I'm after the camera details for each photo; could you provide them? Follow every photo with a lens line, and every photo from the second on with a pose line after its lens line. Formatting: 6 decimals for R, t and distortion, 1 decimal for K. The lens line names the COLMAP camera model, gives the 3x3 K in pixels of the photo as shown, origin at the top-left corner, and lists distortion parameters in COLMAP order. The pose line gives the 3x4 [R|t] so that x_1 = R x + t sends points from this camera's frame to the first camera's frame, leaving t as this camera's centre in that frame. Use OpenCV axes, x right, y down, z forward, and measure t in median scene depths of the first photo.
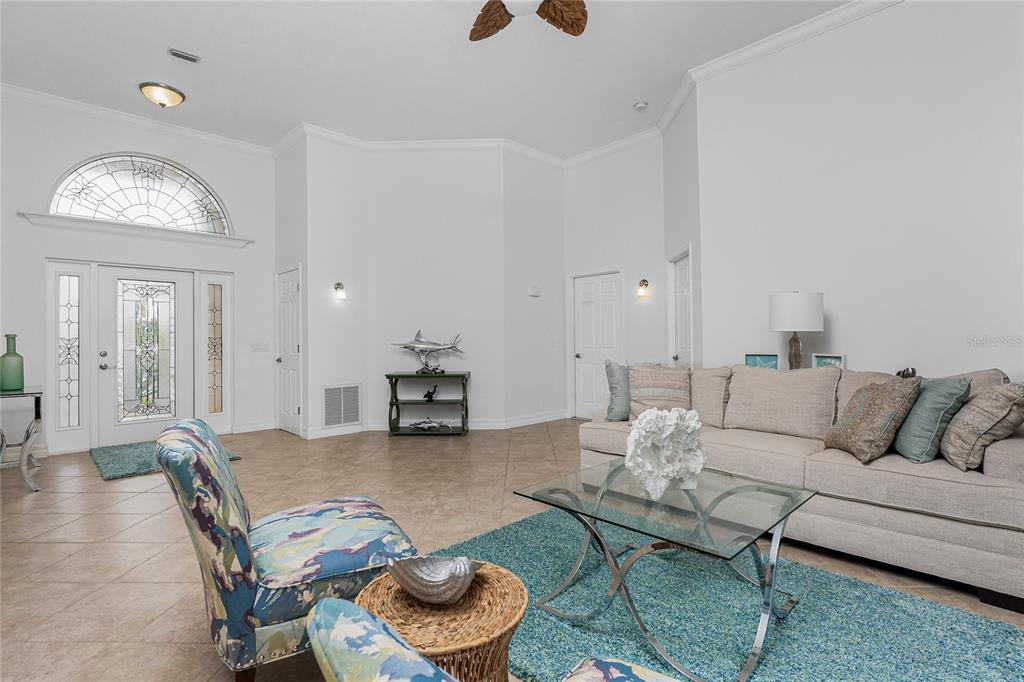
lens RADIAL K [[492.8, 0, 502.5], [0, 492.8, 338.1], [0, 0, 1]] dist [0.000582, -0.000780]
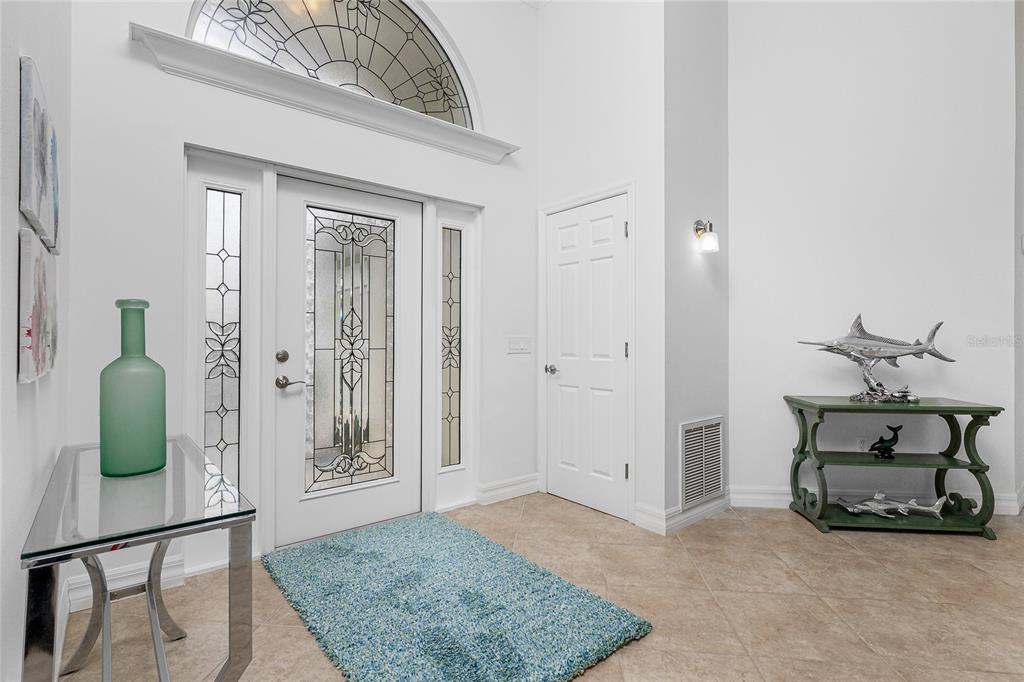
lens RADIAL K [[492.8, 0, 504.4], [0, 492.8, 340.1], [0, 0, 1]] dist [0.000582, -0.000780]
pose [[0.997315, 0.010851, -0.072419, -0.528184], [-0.010341, 0.999919, 0.007421, 0.009856], [0.072493, -0.006652, 0.997347, 0.502229]]
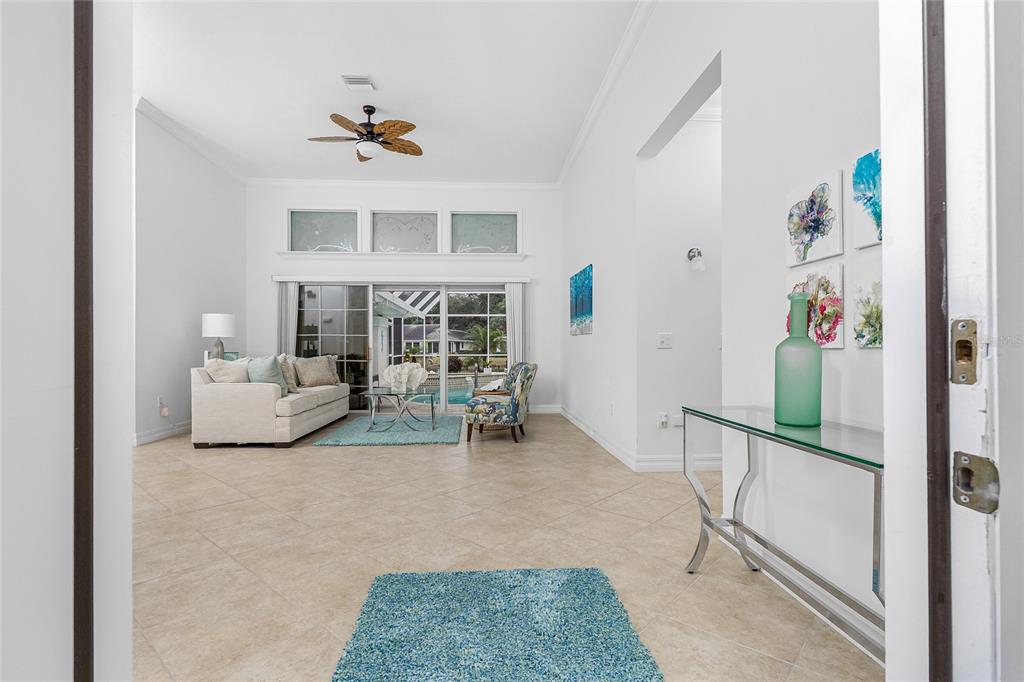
lens RADIAL K [[492.8, 0, 504.8], [0, 492.8, 343.4], [0, 0, 1]] dist [0.000582, -0.000780]
pose [[-0.768227, 0.017906, 0.639927, -0.780865], [0.006012, 0.999766, -0.020757, 0.030140], [-0.640149, -0.012098, -0.768156, 1.081578]]
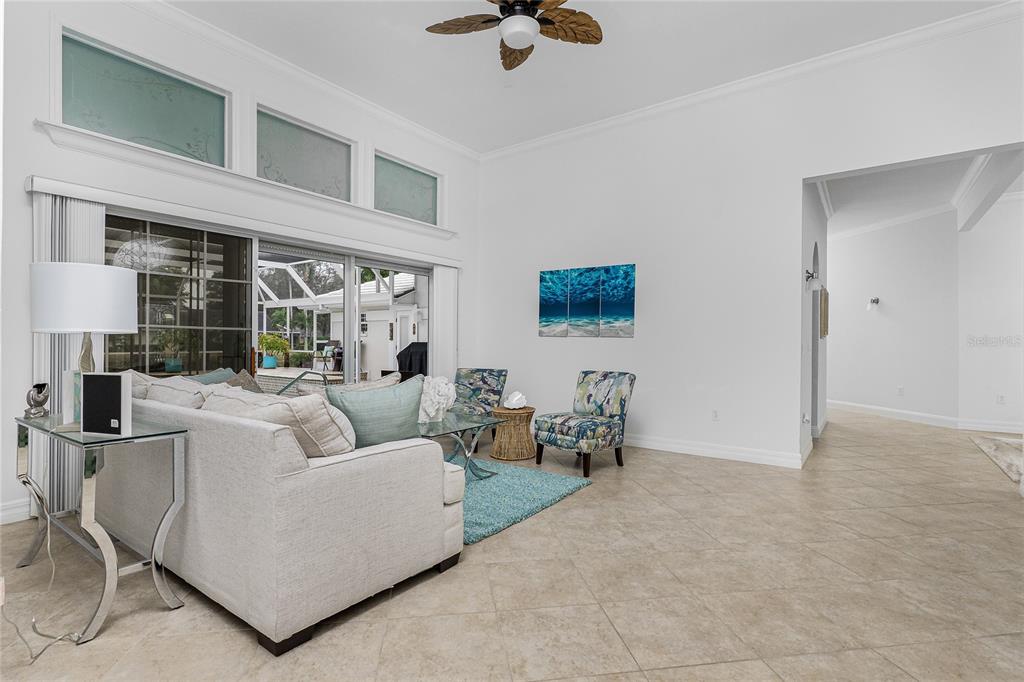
lens RADIAL K [[492.8, 0, 515.9], [0, 492.8, 344.4], [0, 0, 1]] dist [0.000582, -0.000780]
pose [[-0.982140, 0.007040, -0.188019, 0.135148], [0.007692, 0.999967, -0.002738, 0.005041], [0.187994, -0.004135, -0.982161, 1.086887]]
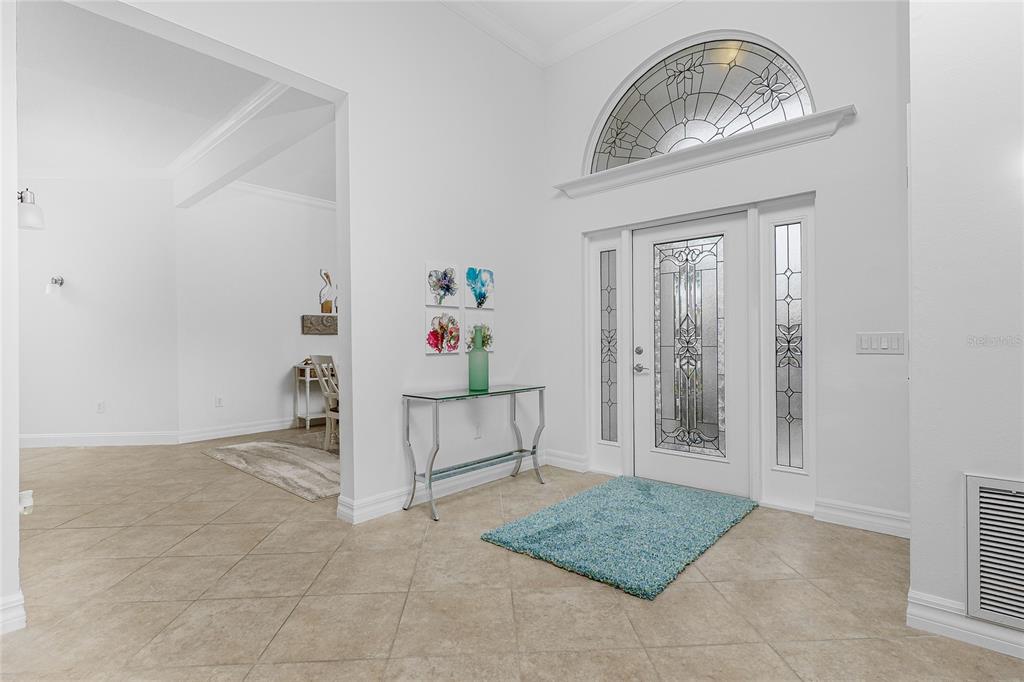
lens RADIAL K [[492.8, 0, 506.8], [0, 492.8, 345.0], [0, 0, 1]] dist [0.000582, -0.000780]
pose [[0.082937, 0.019523, -0.996364, -0.088936], [0.016931, 0.999636, 0.020997, 0.004911], [0.996411, -0.018611, 0.082577, 0.710070]]
